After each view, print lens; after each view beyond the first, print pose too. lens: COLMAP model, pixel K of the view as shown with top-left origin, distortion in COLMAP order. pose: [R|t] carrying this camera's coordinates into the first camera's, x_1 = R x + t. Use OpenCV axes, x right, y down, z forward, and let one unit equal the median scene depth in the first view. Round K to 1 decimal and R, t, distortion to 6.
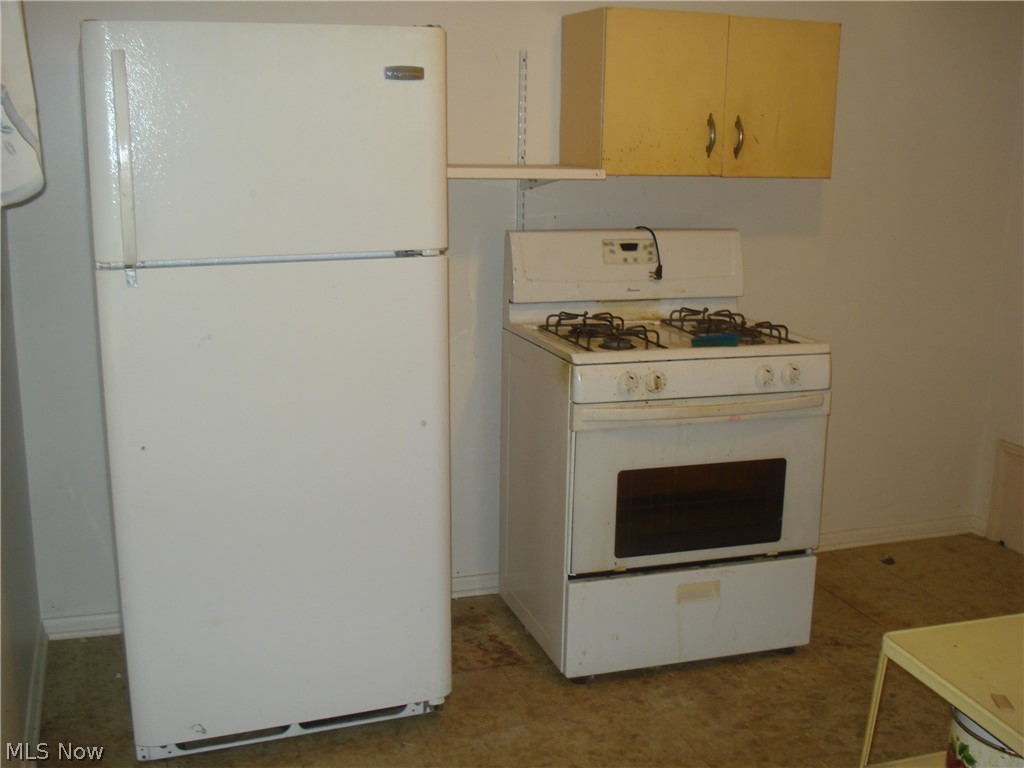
lens RADIAL K [[1182.5, 0, 510.9], [0, 1182.5, 389.7], [0, 0, 1]] dist [-0.068781, -0.080772]
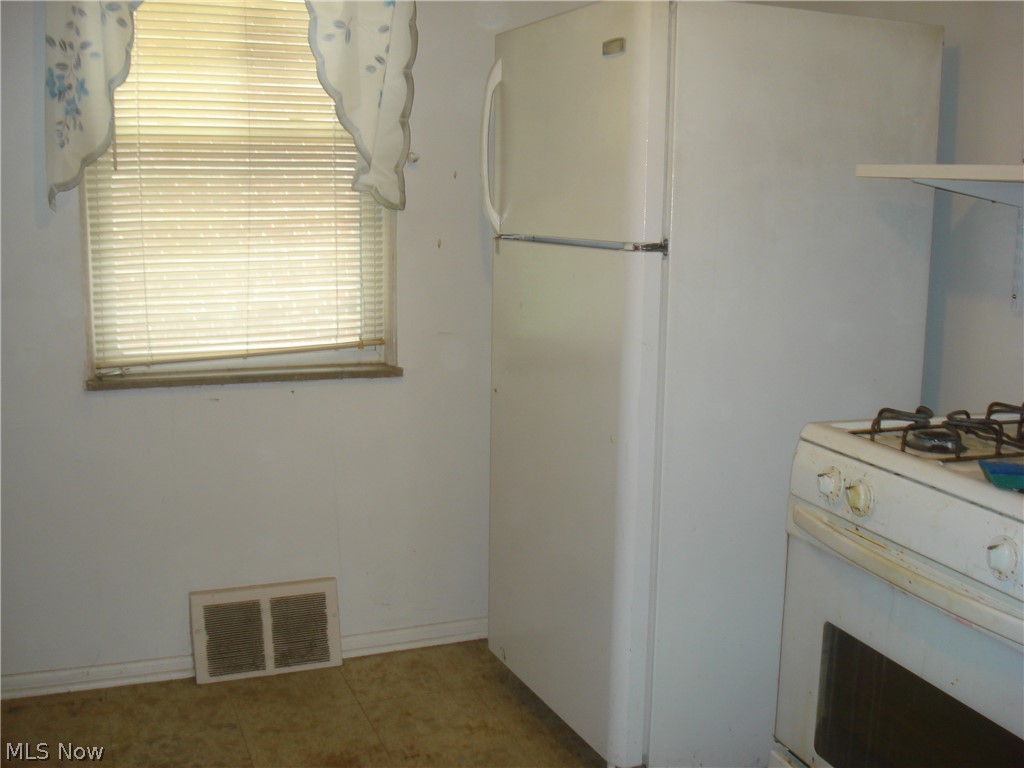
lens RADIAL K [[1182.5, 0, 510.9], [0, 1182.5, 389.7], [0, 0, 1]] dist [-0.068781, -0.080772]
pose [[0.014954, 0.157223, -0.987450, 0.743245], [-0.241734, 0.958834, 0.149006, -0.112718], [0.970227, 0.236472, 0.052344, 0.812091]]
